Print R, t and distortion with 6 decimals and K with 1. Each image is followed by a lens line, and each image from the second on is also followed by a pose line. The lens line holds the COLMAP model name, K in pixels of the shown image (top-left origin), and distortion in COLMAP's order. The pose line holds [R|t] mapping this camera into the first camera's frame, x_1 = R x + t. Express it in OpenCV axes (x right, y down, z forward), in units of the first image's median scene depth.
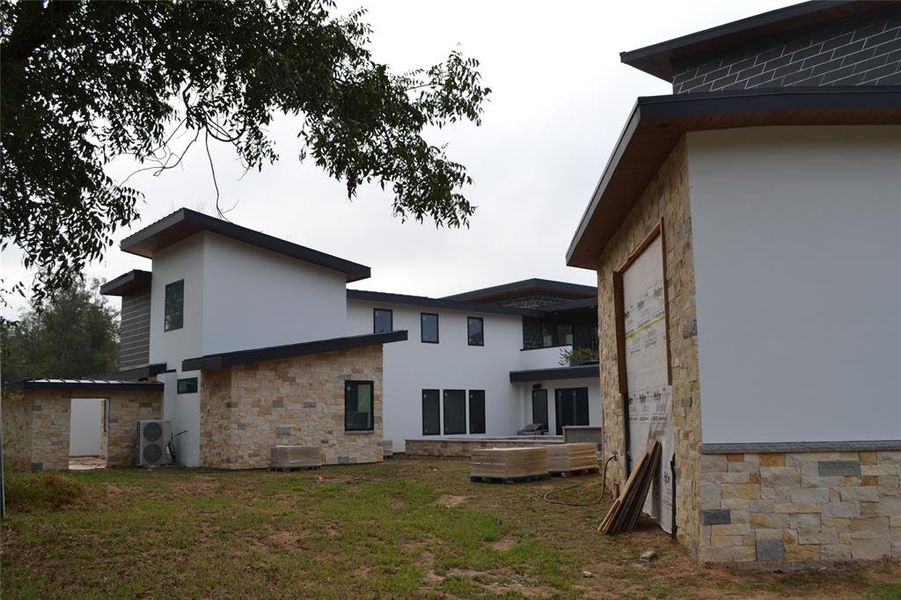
lens RADIAL K [[817.5, 0, 453.2], [0, 817.5, 301.6], [0, 0, 1]] dist [-0.056229, -0.006637]
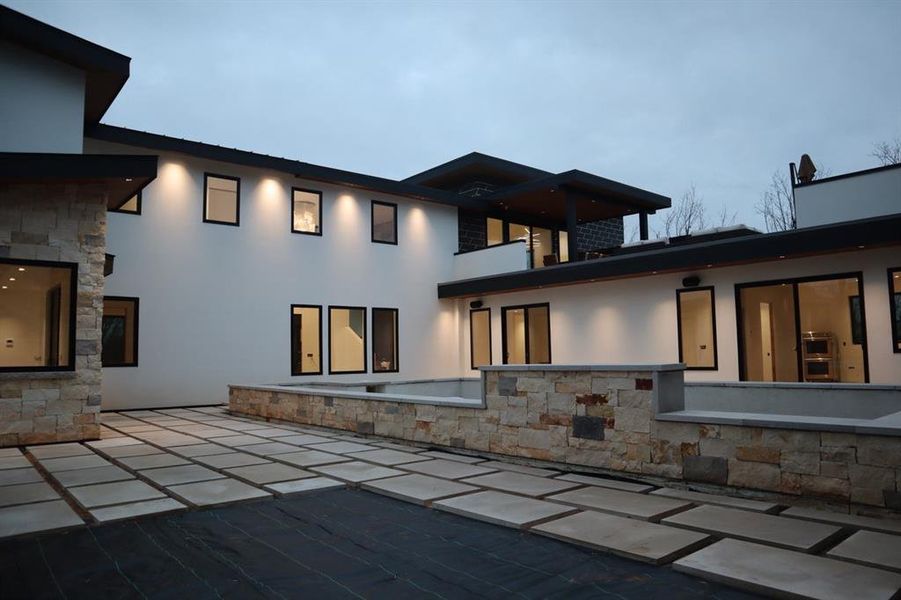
lens RADIAL K [[631.1, 0, 454.2], [0, 631.1, 293.4], [0, 0, 1]] dist [-0.081265, 0.035847]
pose [[0.999912, -0.006620, 0.011511, 0.110547], [0.006108, 0.999015, 0.043944, 0.100975], [-0.011790, -0.043870, 0.998968, 0.659128]]
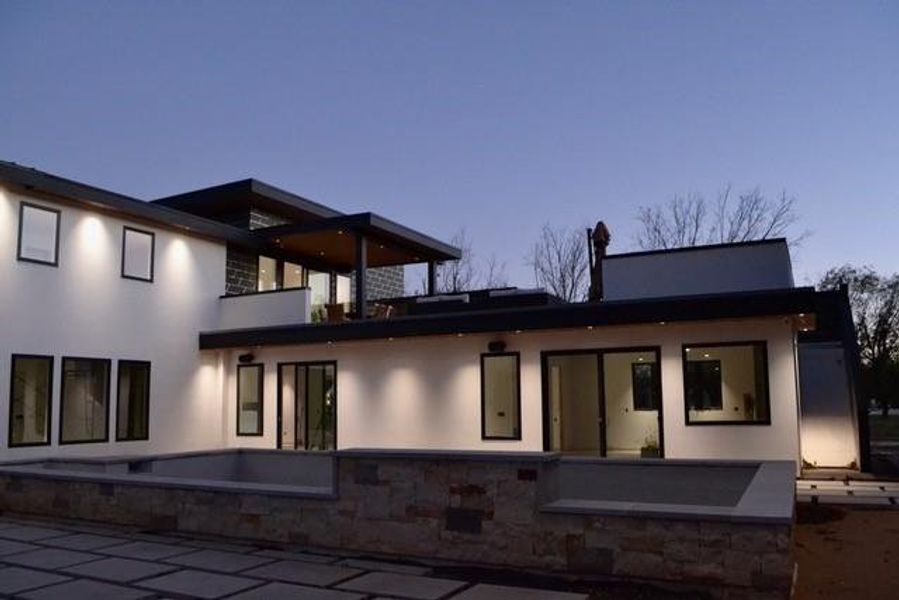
lens RADIAL K [[731.9, 0, 450.9], [0, 731.9, 302.5], [0, 0, 1]] dist [-0.057298, 0.009711]
pose [[0.922354, 0.050754, 0.382997, 0.050032], [-0.052402, 0.998607, -0.006137, 0.084499], [-0.382775, -0.014410, 0.923729, 0.651914]]
